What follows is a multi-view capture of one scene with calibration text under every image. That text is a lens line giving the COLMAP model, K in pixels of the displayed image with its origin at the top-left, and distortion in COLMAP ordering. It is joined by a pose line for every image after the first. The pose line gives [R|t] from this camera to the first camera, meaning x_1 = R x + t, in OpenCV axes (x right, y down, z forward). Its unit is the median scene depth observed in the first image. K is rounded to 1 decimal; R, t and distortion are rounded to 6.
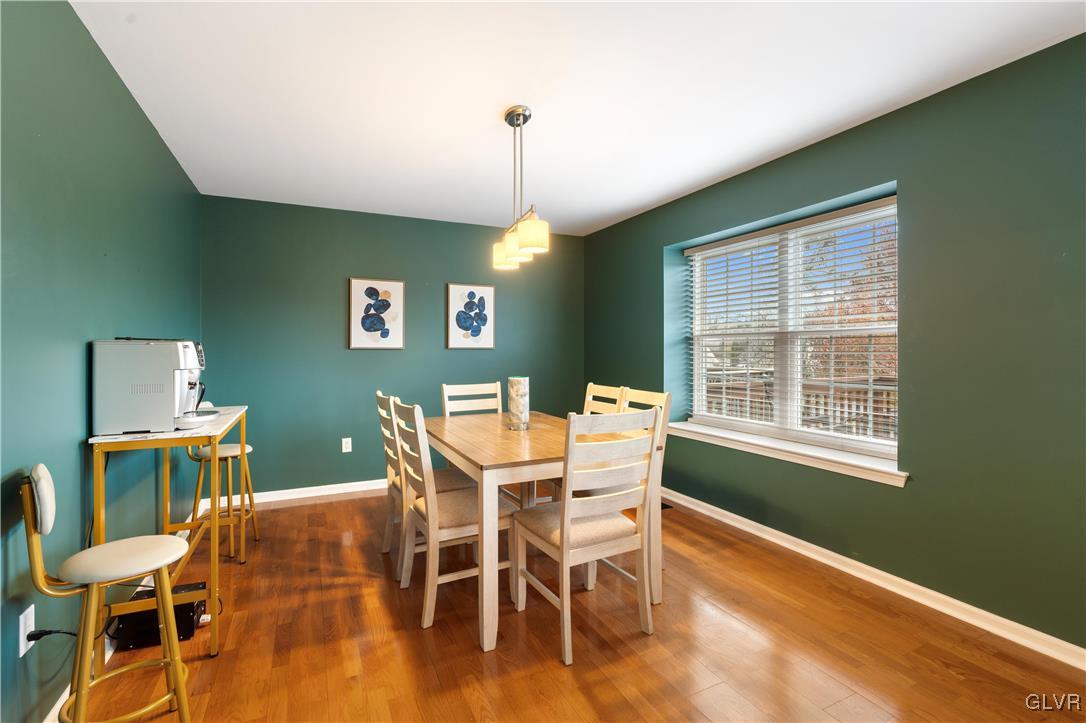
lens RADIAL K [[493.5, 0, 538.5], [0, 493.5, 352.9], [0, 0, 1]] dist [-0.003169, -0.000128]
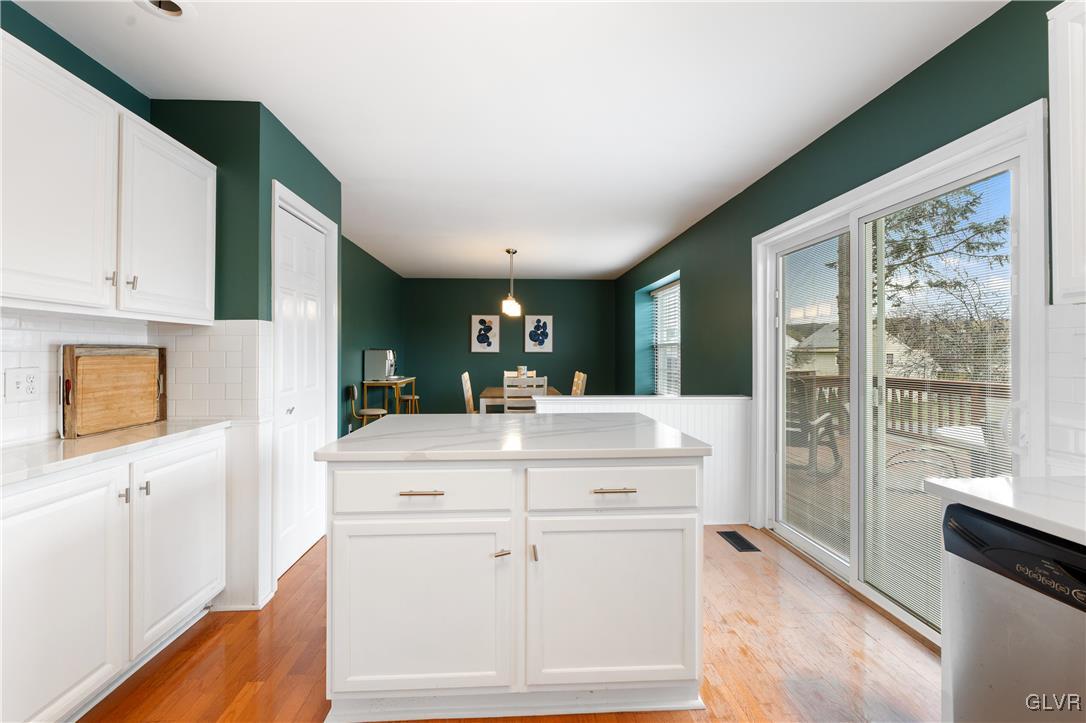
lens RADIAL K [[493.5, 0, 538.0], [0, 493.5, 353.8], [0, 0, 1]] dist [-0.003169, -0.000128]
pose [[0.926838, 0.002363, -0.375455, 0.543292], [-0.004514, 0.999978, -0.004850, 0.004059], [0.375435, 0.006190, 0.926828, -0.625561]]
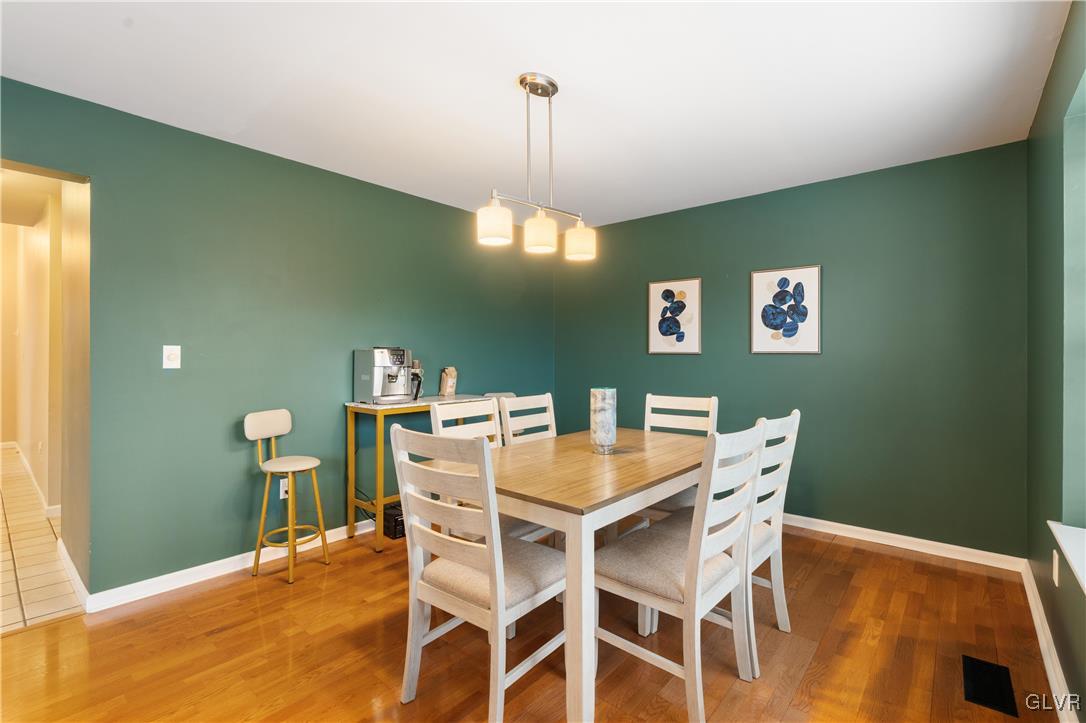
lens RADIAL K [[493.5, 0, 541.8], [0, 493.5, 356.6], [0, 0, 1]] dist [-0.003169, -0.000128]
pose [[0.407917, 0.007410, -0.912989, 0.439290], [-0.005666, 0.999968, 0.005584, -0.006091], [0.913001, 0.002895, 0.407947, 0.379818]]
